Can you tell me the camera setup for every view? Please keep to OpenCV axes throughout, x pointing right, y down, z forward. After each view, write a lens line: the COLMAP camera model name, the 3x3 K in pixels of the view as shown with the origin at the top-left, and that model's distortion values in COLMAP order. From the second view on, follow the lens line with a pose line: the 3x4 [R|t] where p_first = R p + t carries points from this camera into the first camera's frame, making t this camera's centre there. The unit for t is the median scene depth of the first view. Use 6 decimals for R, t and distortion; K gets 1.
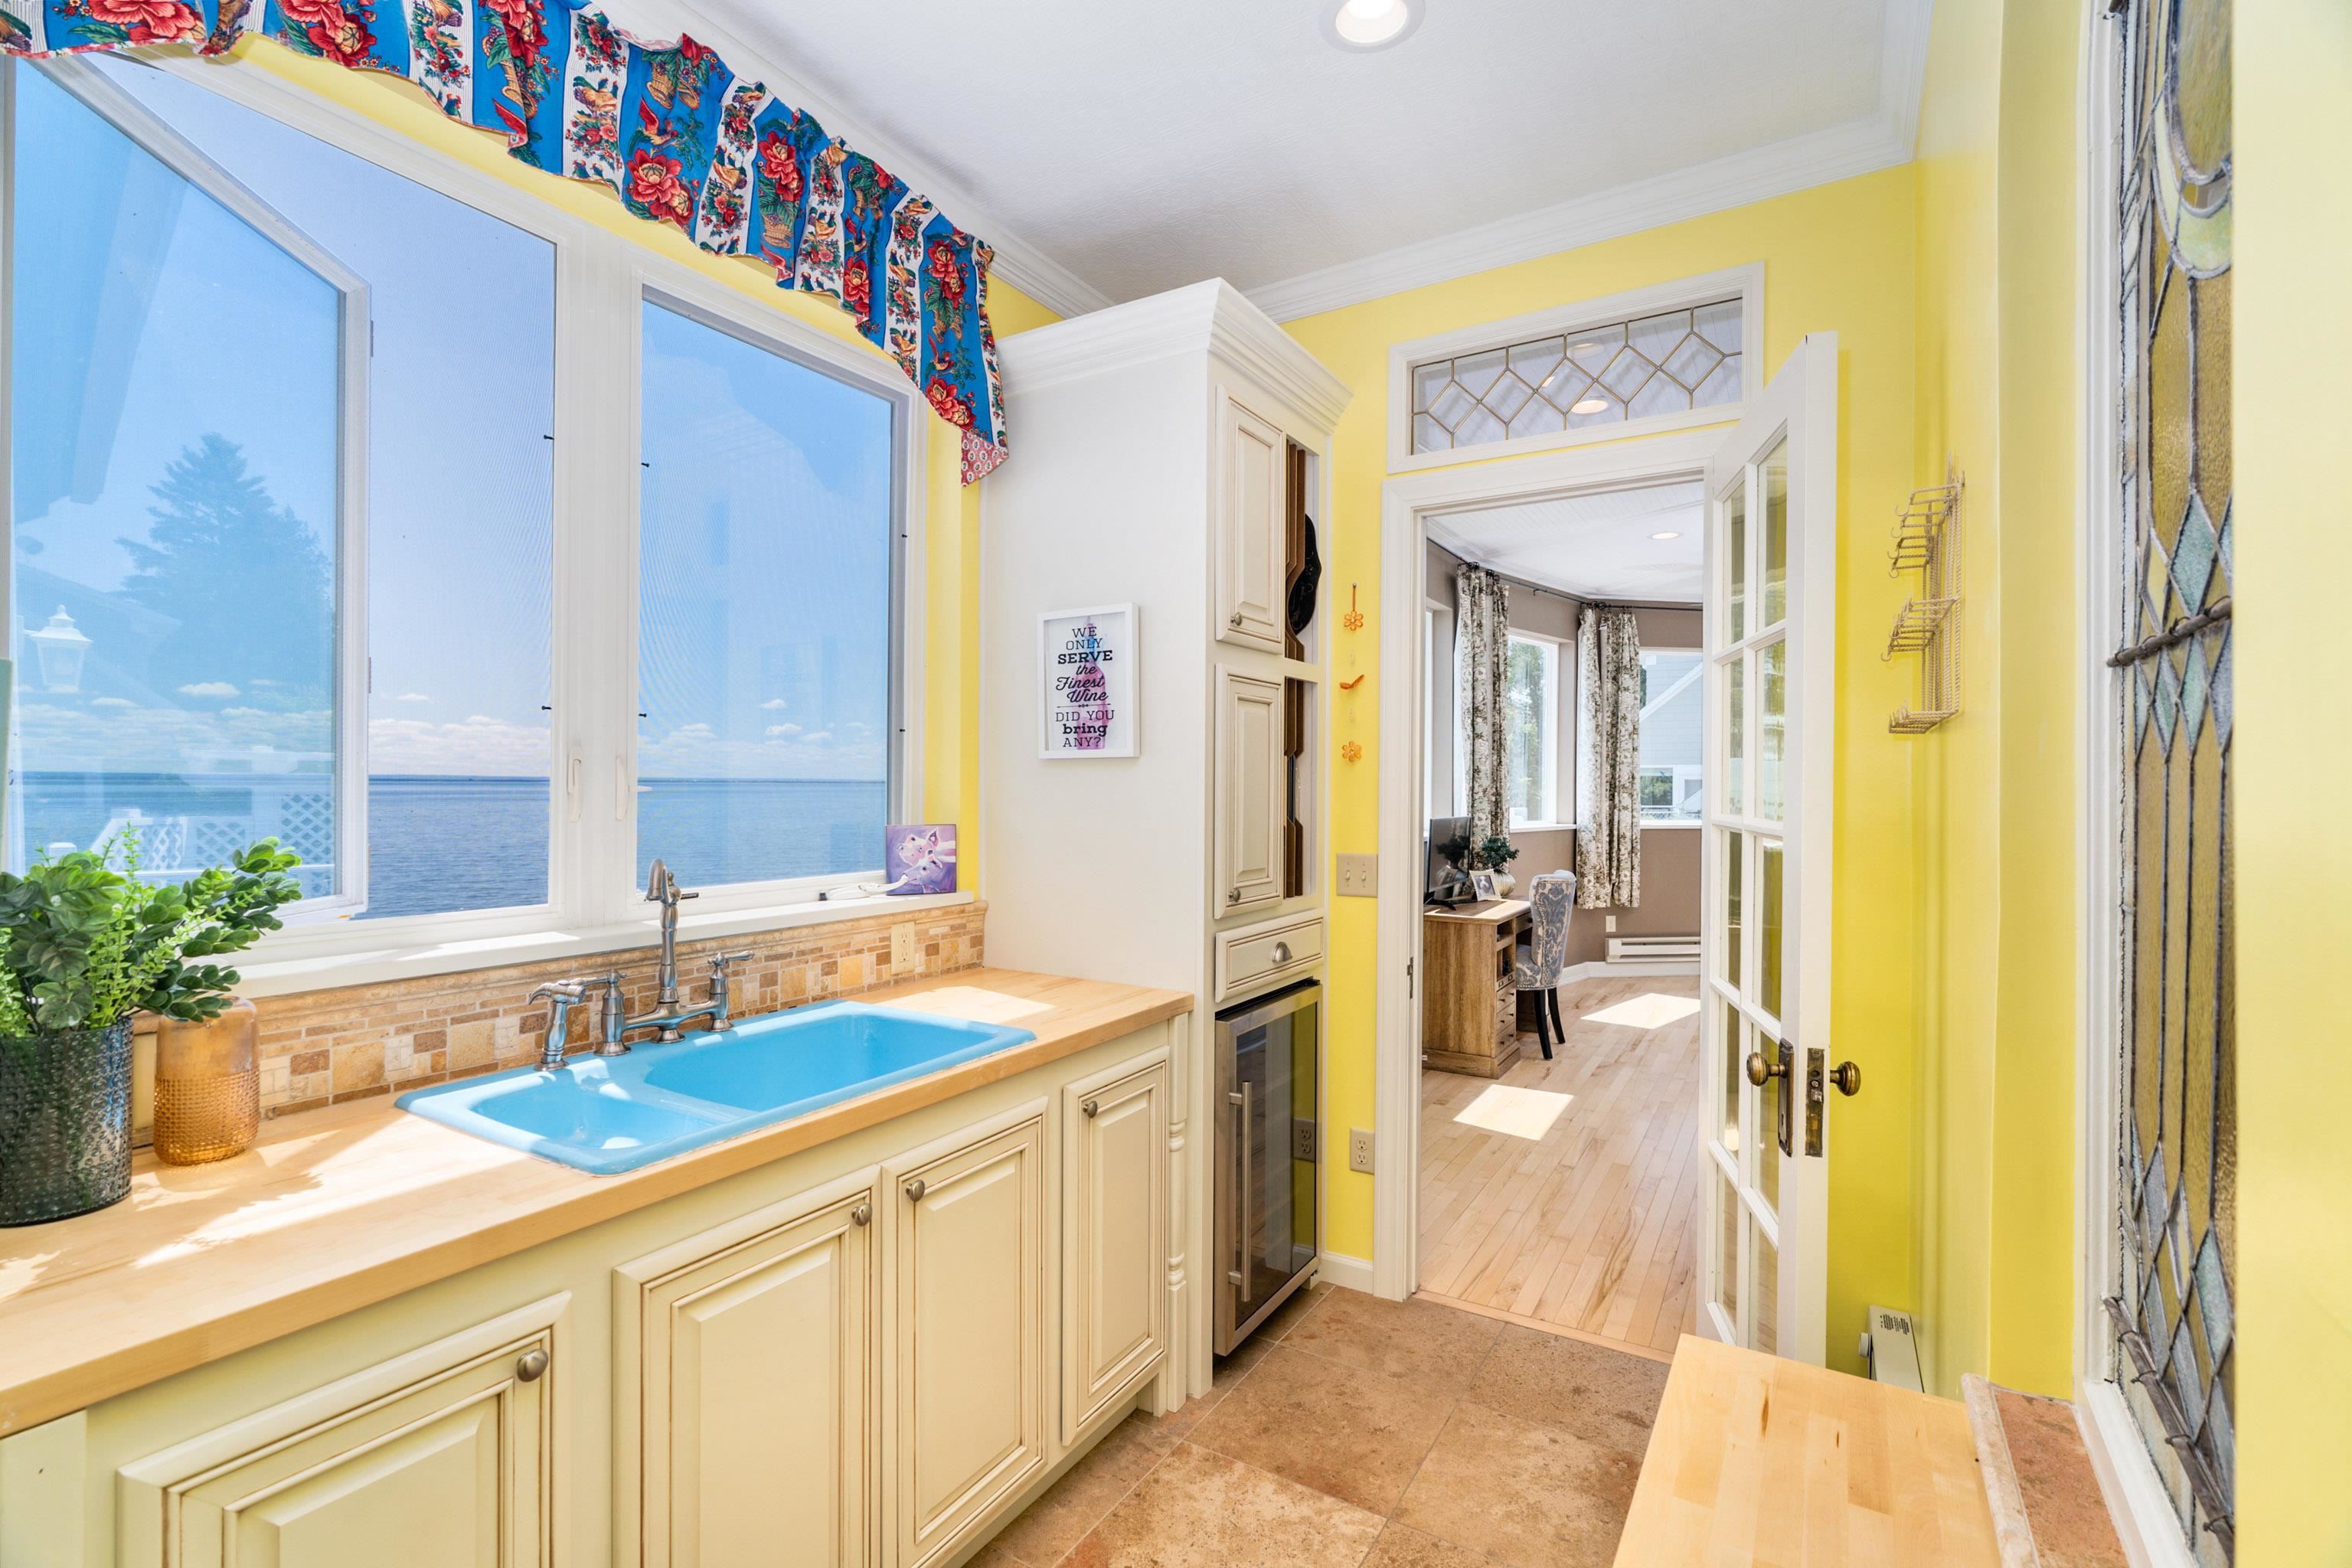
lens RADIAL K [[1076.7, 0, 1176.0], [0, 1076.7, 797.4], [0, 0, 1]] dist [-0.002862, 0.000156]
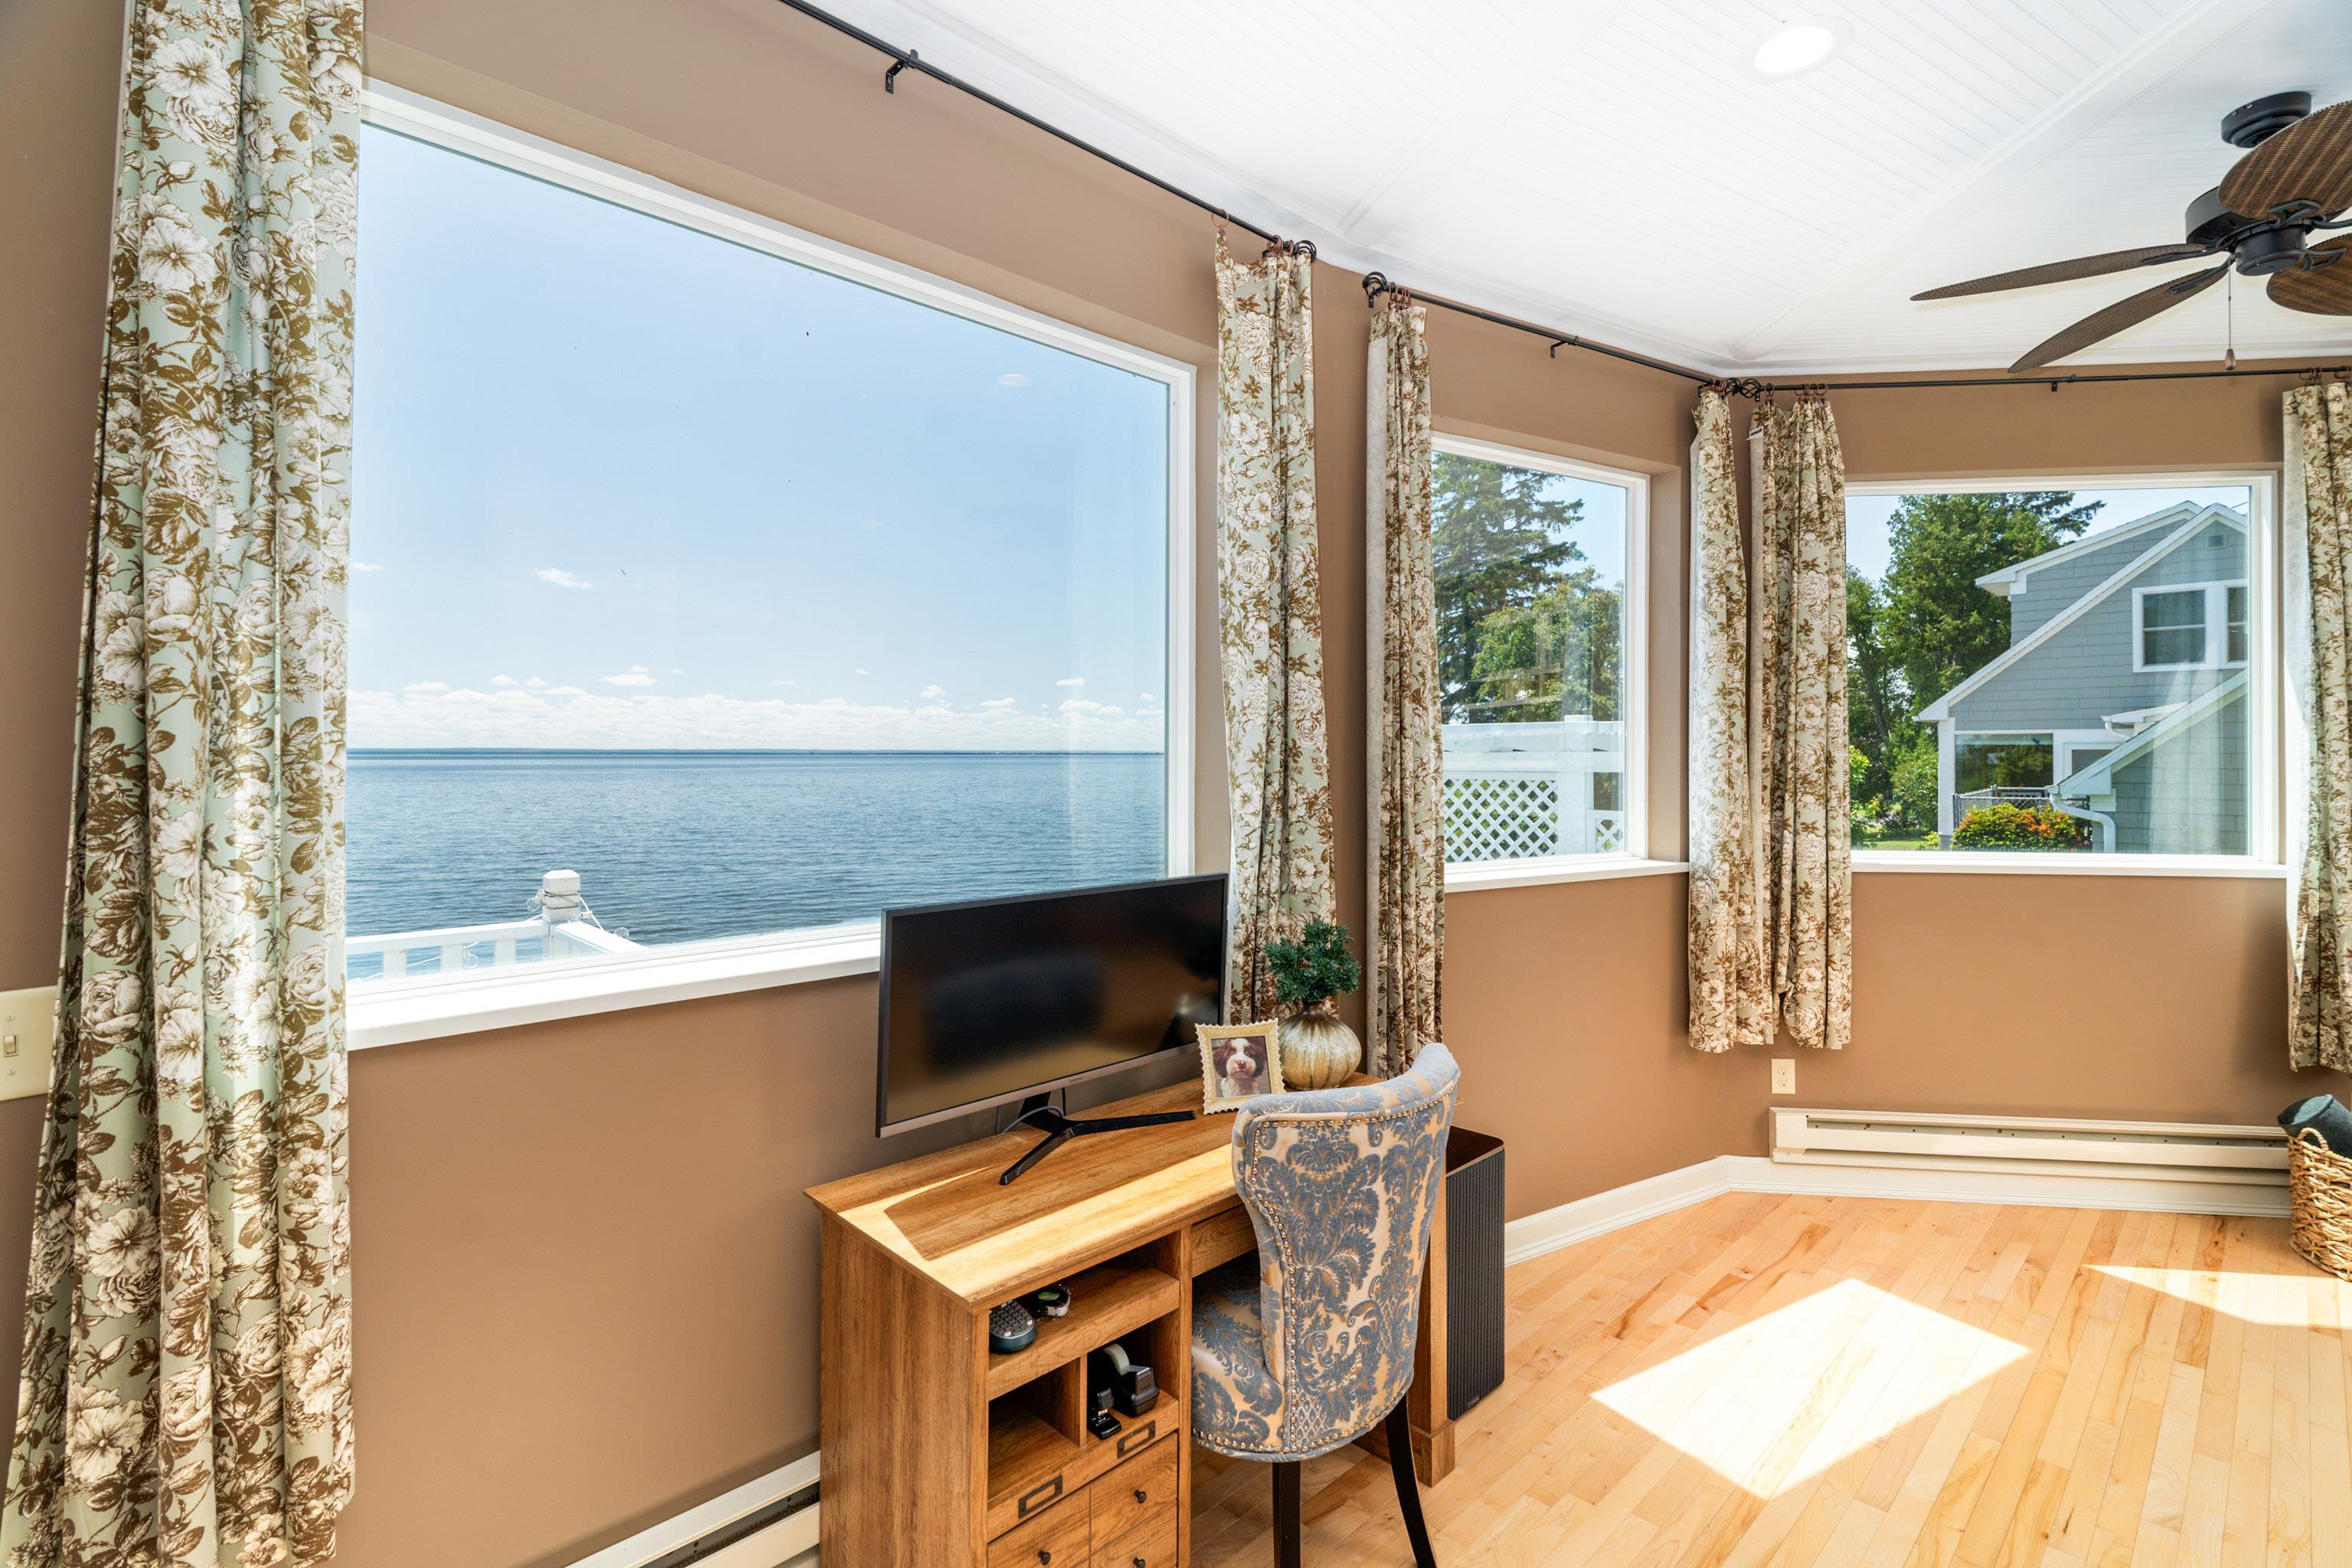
lens RADIAL K [[1087.0, 0, 1189.9], [0, 1087.0, 747.3], [0, 0, 1]] dist [-0.004086, 0.001013]
pose [[0.967171, -0.002732, -0.254113, 0.281135], [-0.001566, 0.999859, -0.016713, -0.015910], [0.254123, 0.016562, 0.967030, 0.490783]]
